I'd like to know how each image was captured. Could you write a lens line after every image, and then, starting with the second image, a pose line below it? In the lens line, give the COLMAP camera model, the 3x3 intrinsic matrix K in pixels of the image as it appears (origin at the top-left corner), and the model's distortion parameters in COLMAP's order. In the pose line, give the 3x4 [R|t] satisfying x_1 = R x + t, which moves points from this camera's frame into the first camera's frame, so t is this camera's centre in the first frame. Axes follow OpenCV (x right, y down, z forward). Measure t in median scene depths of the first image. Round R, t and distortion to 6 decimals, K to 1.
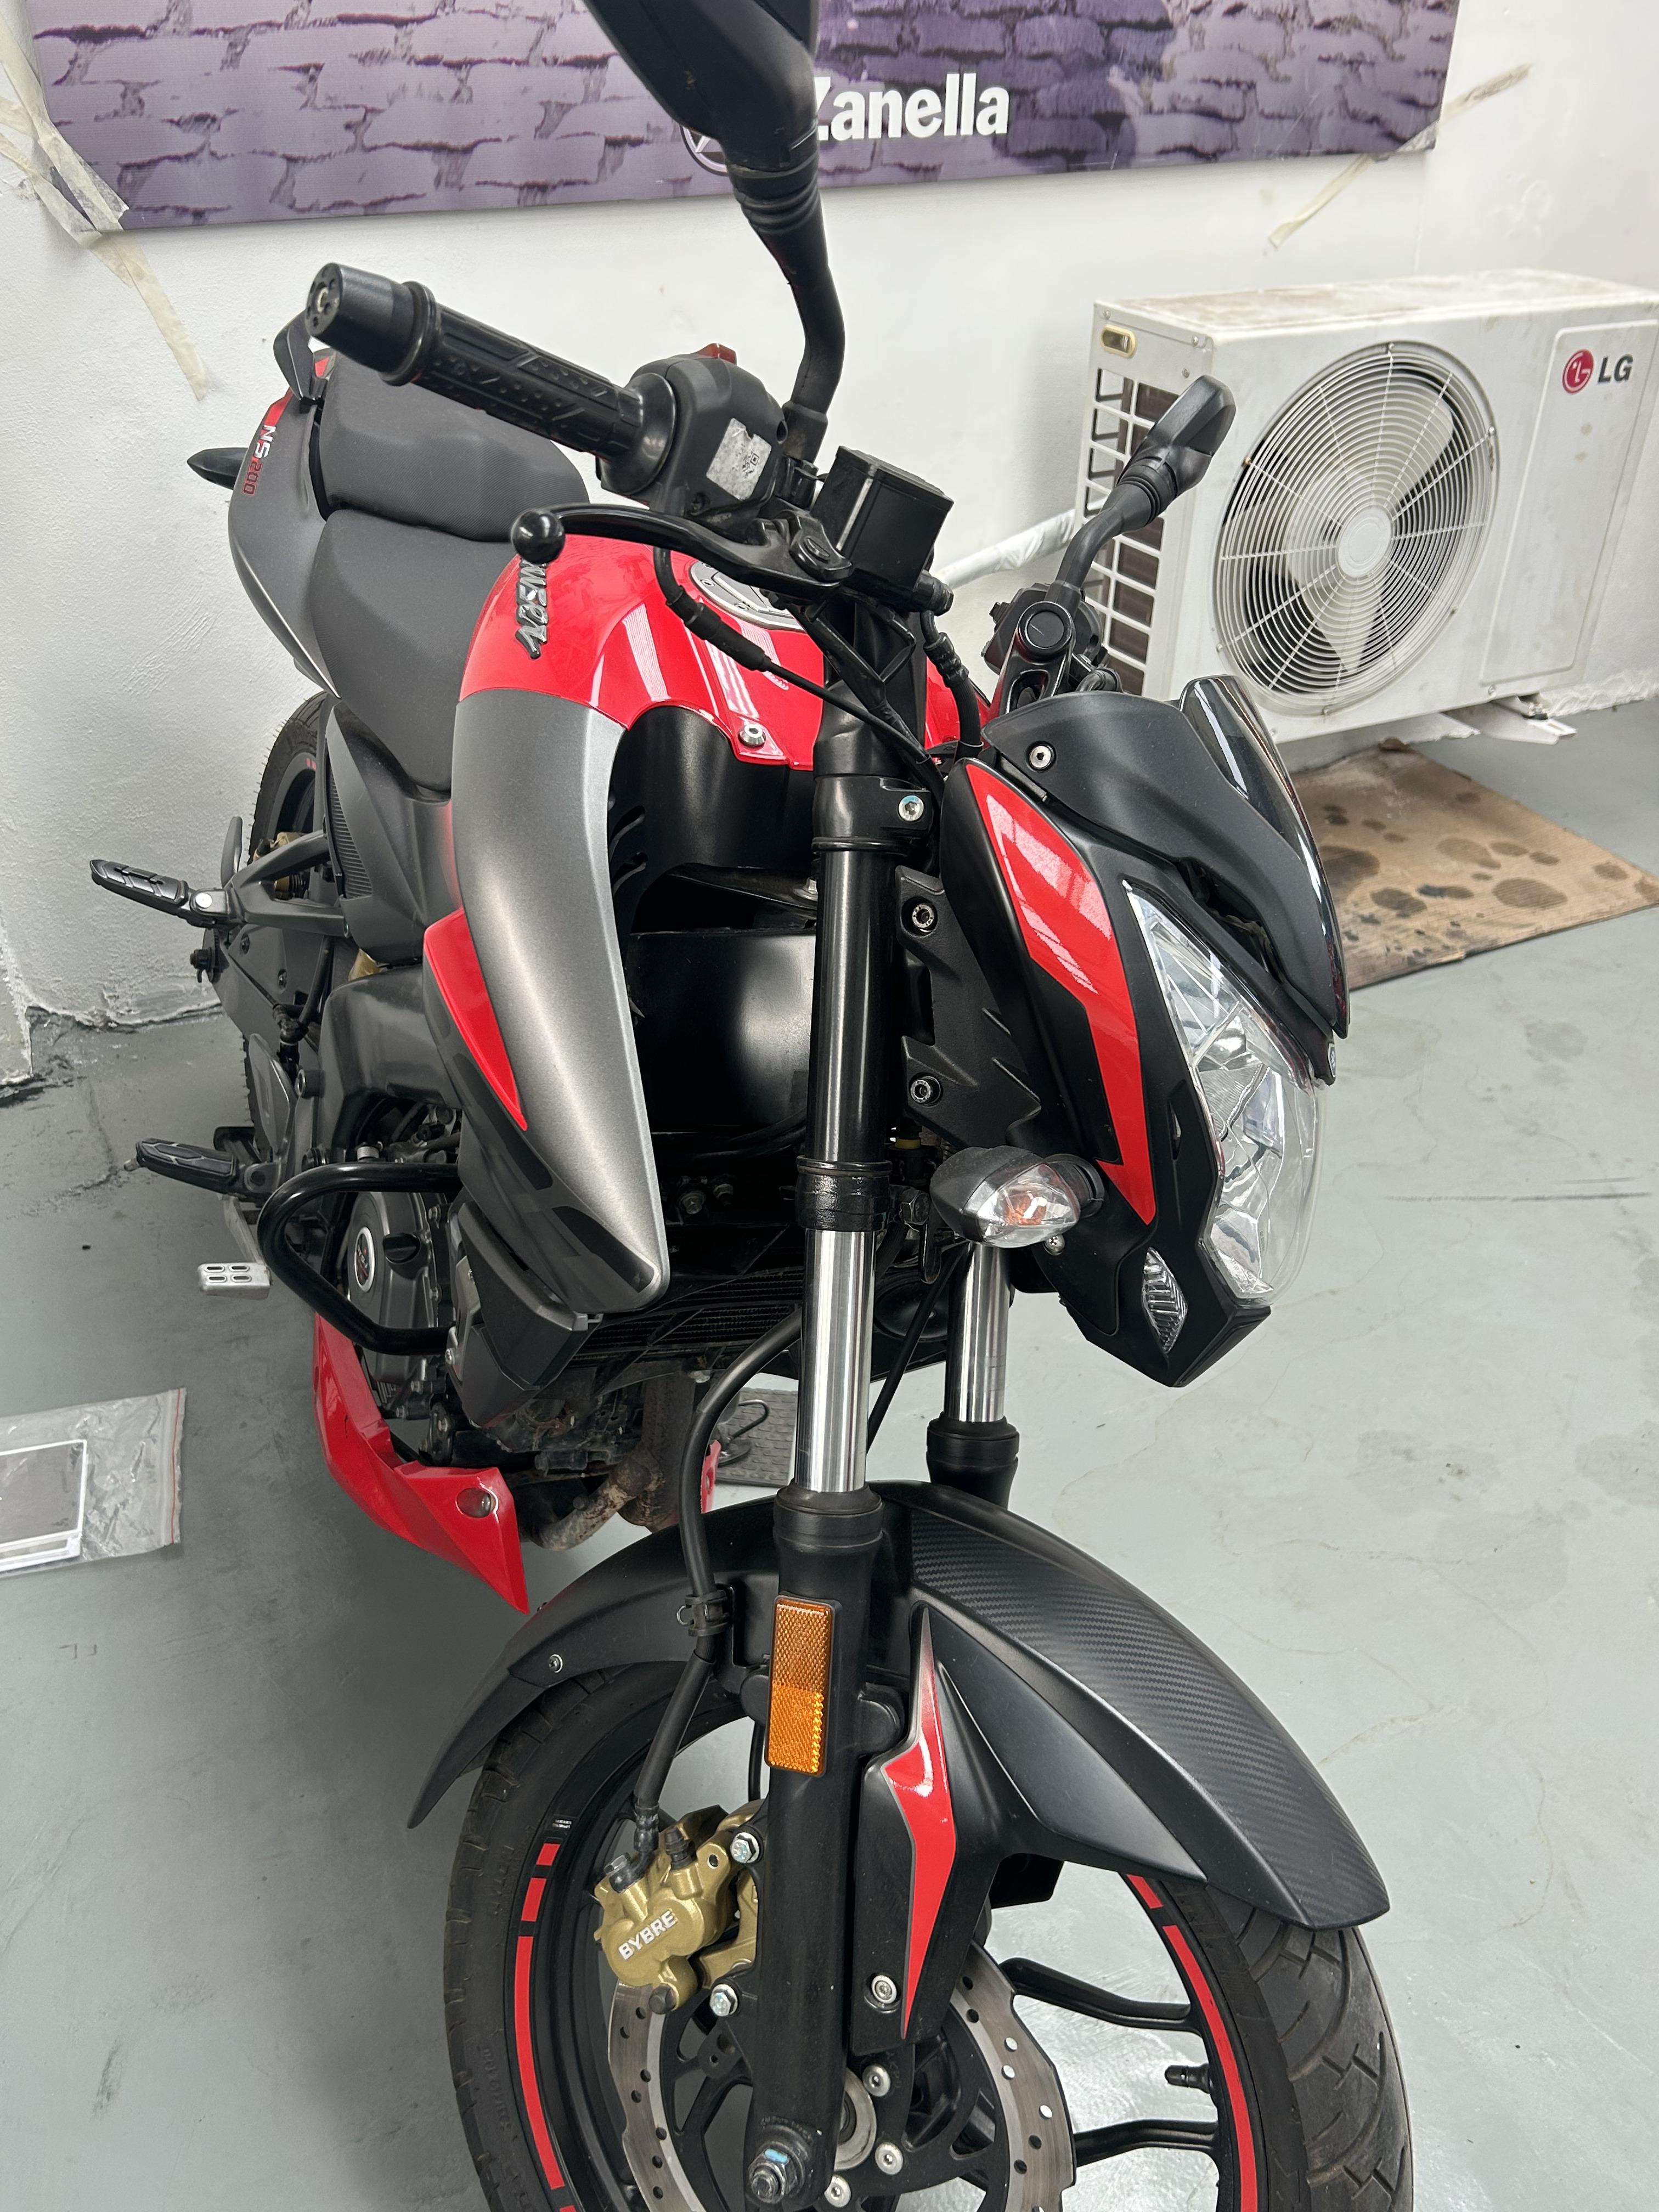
lens RADIAL K [[1803.3, 0, 826.8], [0, 1803.3, 1109.7], [0, 0, 1]] dist [0.013560, 0.005773]
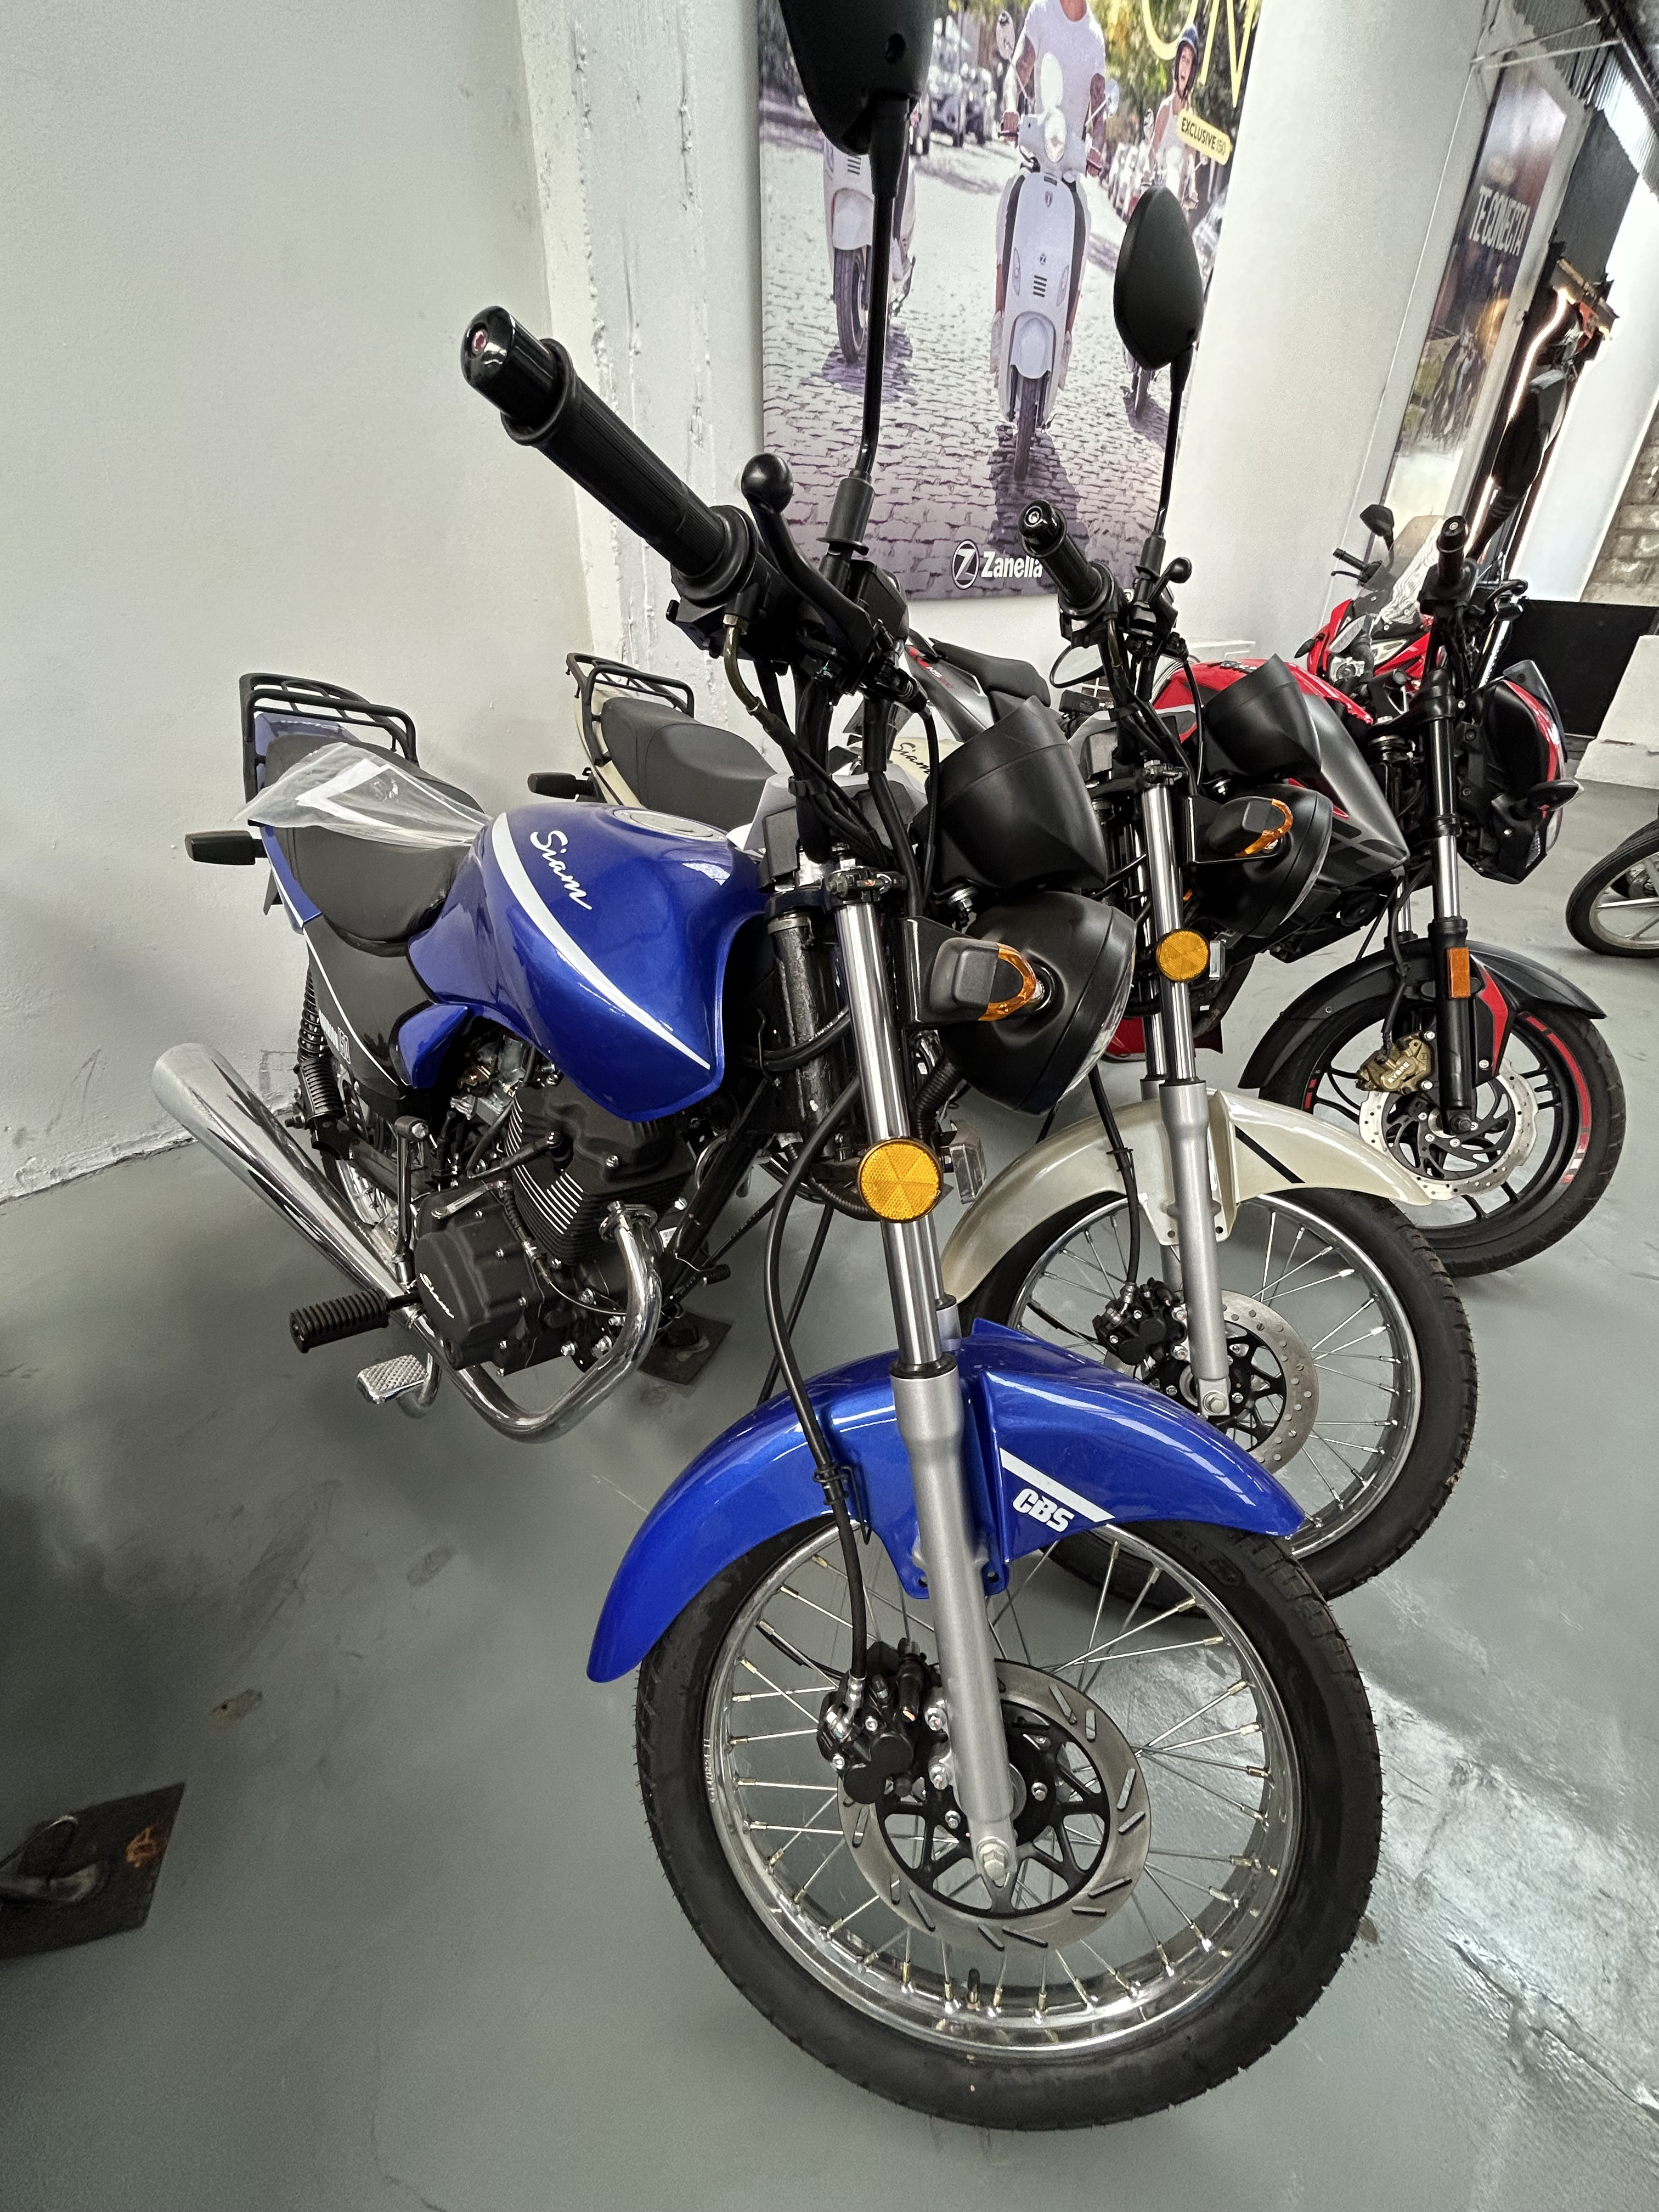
lens RADIAL K [[889.1, 0, 827.2], [0, 889.1, 1100.2], [0, 0, 1]] dist [-0.000626, -0.000019]
pose [[0.968384, -0.128510, 0.213816, -0.623829], [0.131876, 0.991265, -0.001495, 0.166334], [-0.211757, 0.029645, 0.976873, -0.141194]]
